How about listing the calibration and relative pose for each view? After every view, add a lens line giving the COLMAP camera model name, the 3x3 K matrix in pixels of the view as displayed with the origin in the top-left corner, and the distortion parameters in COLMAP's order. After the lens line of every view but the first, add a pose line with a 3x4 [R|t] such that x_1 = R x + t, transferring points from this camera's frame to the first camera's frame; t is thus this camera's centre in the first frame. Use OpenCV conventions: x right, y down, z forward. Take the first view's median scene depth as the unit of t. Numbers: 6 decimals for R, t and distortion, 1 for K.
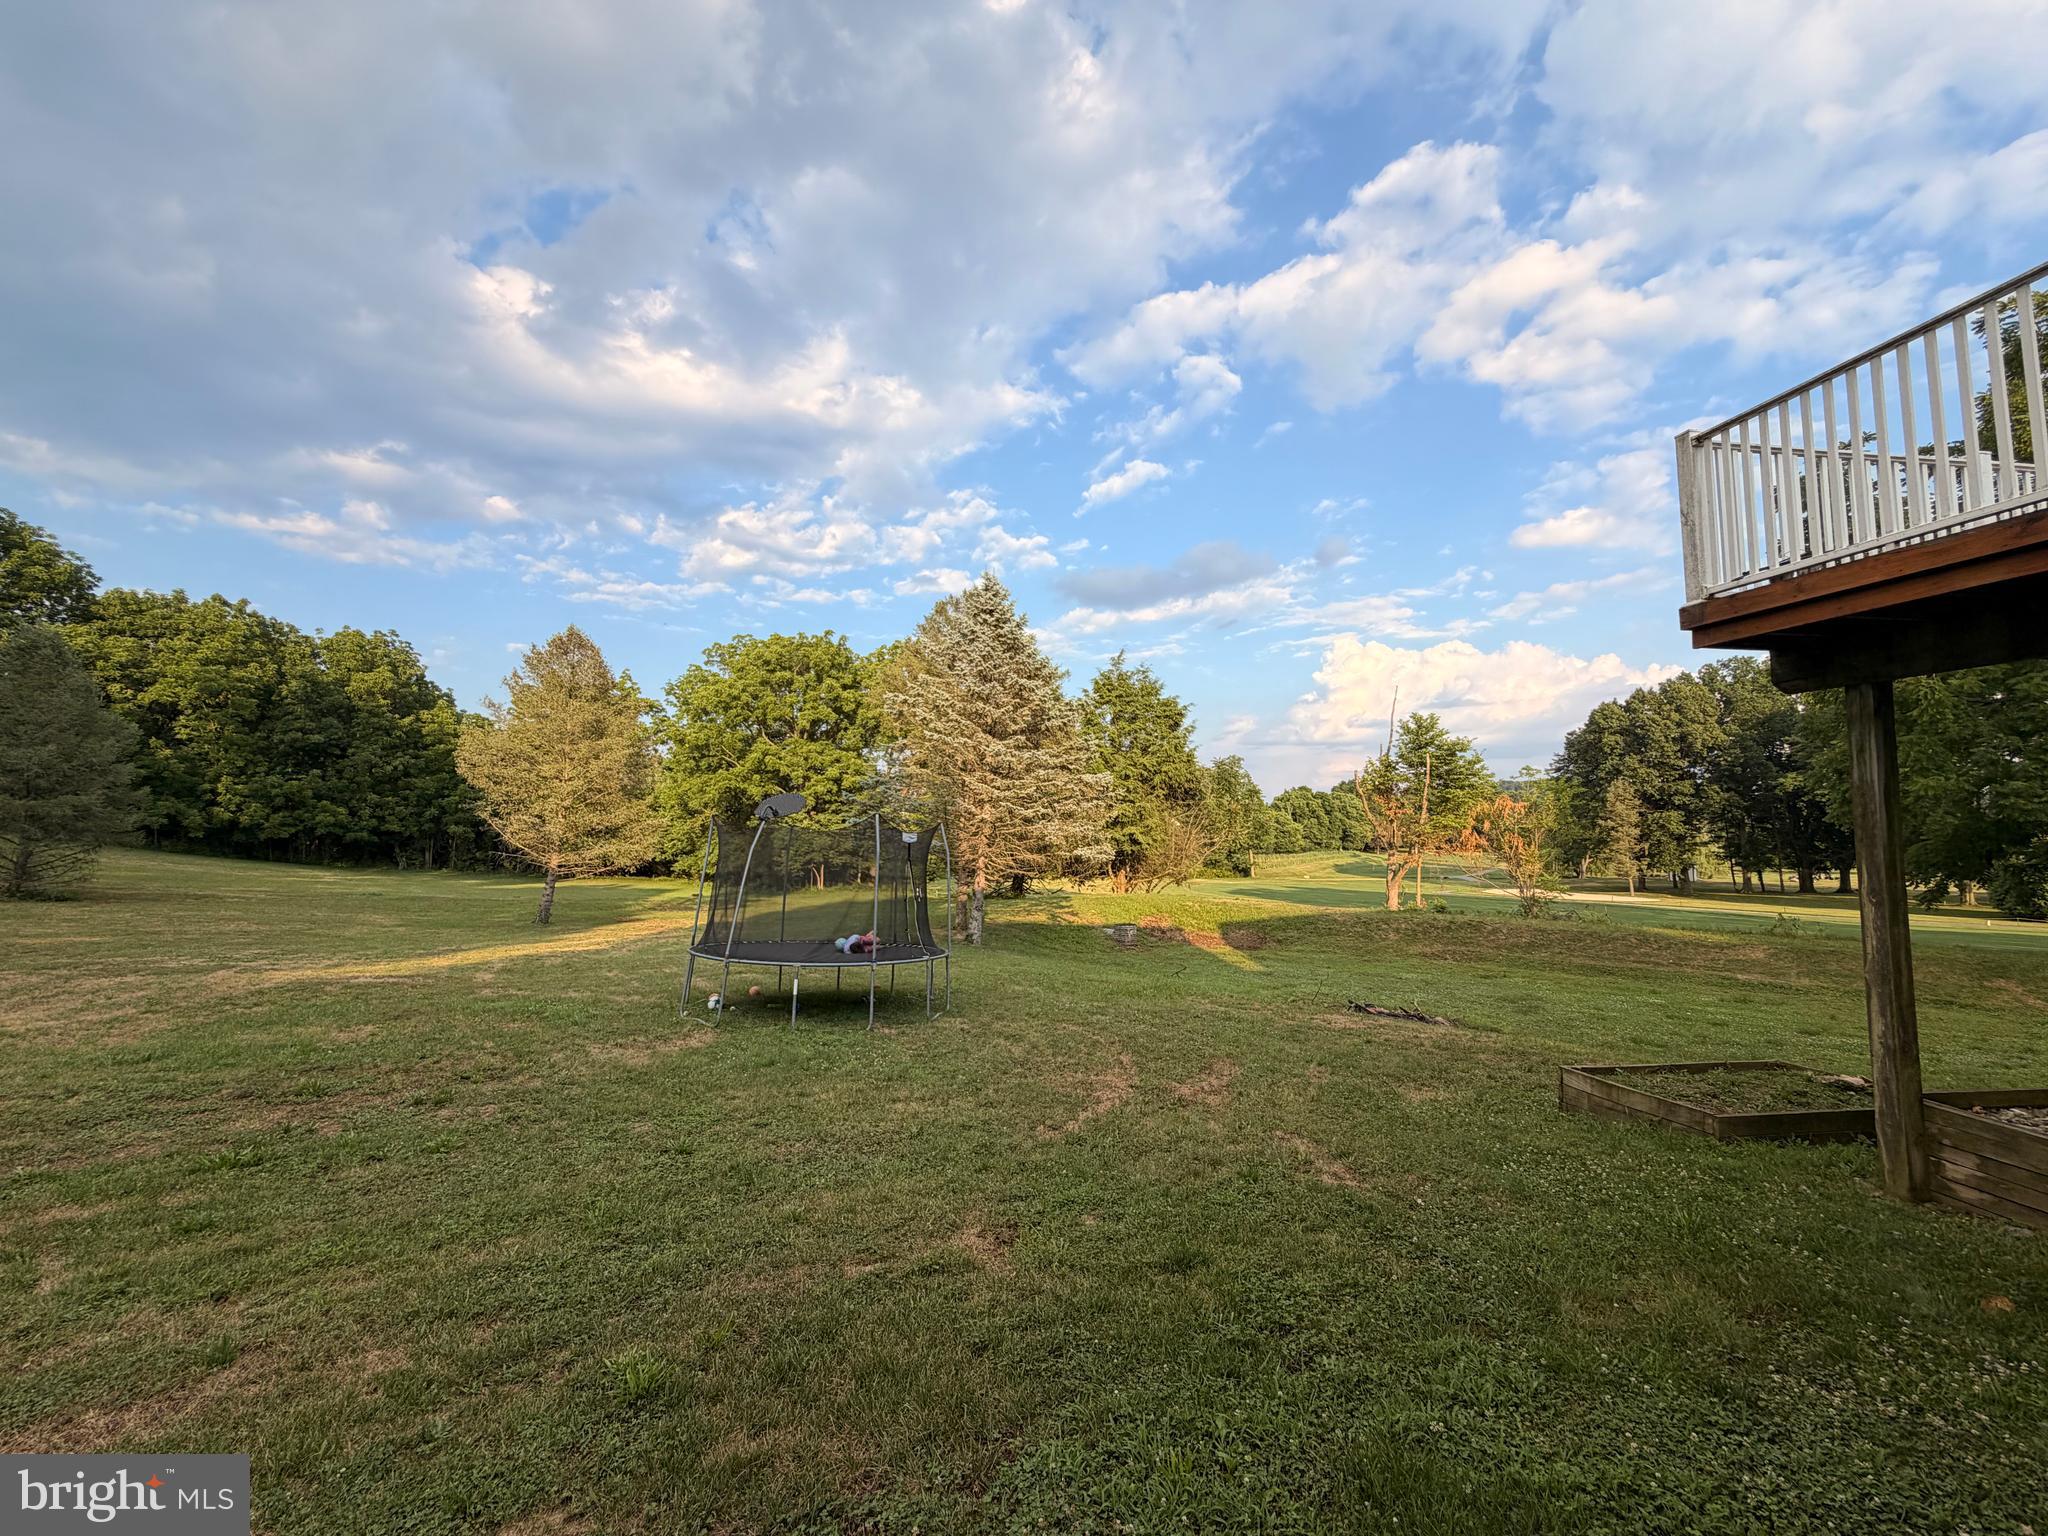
lens RADIAL K [[820.6, 0, 1031.3], [0, 820.6, 763.0], [0, 0, 1]] dist [-0.000961, 0.000093]
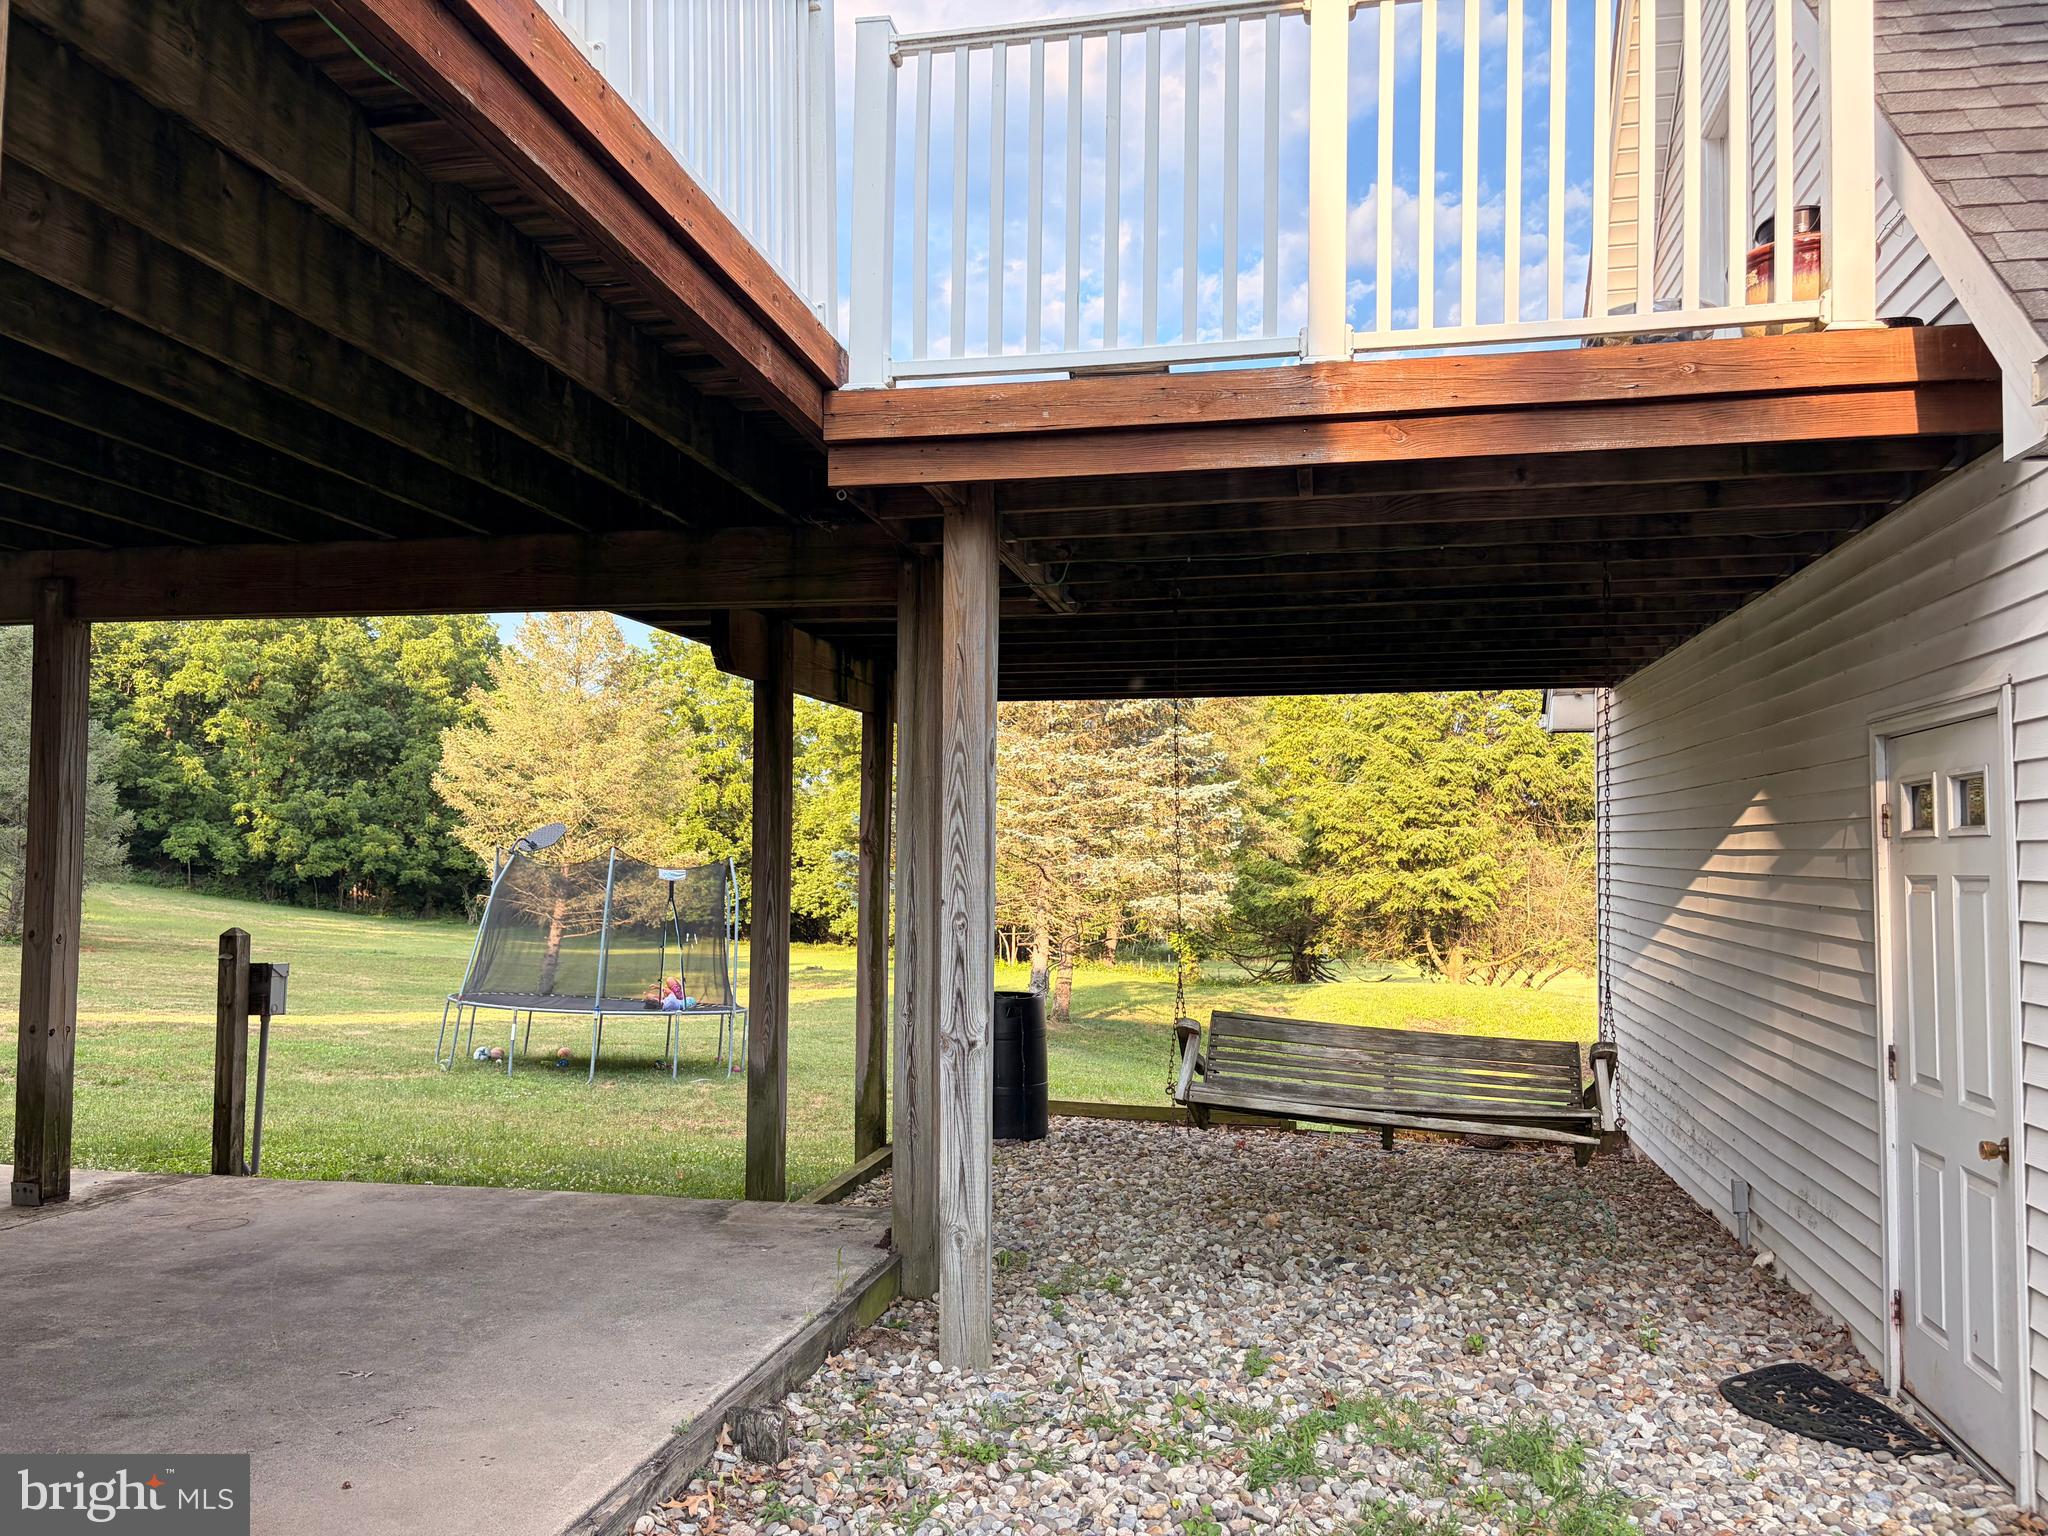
lens RADIAL K [[1548.8, 0, 1040.0], [0, 1548.8, 783.5], [0, 0, 1]] dist [0.037877, -0.026219]
pose [[0.939493, -0.011325, -0.342379, 0.143119], [0.019375, 0.999610, 0.020099, -0.005423], [0.342018, -0.025517, 0.939347, -0.067360]]
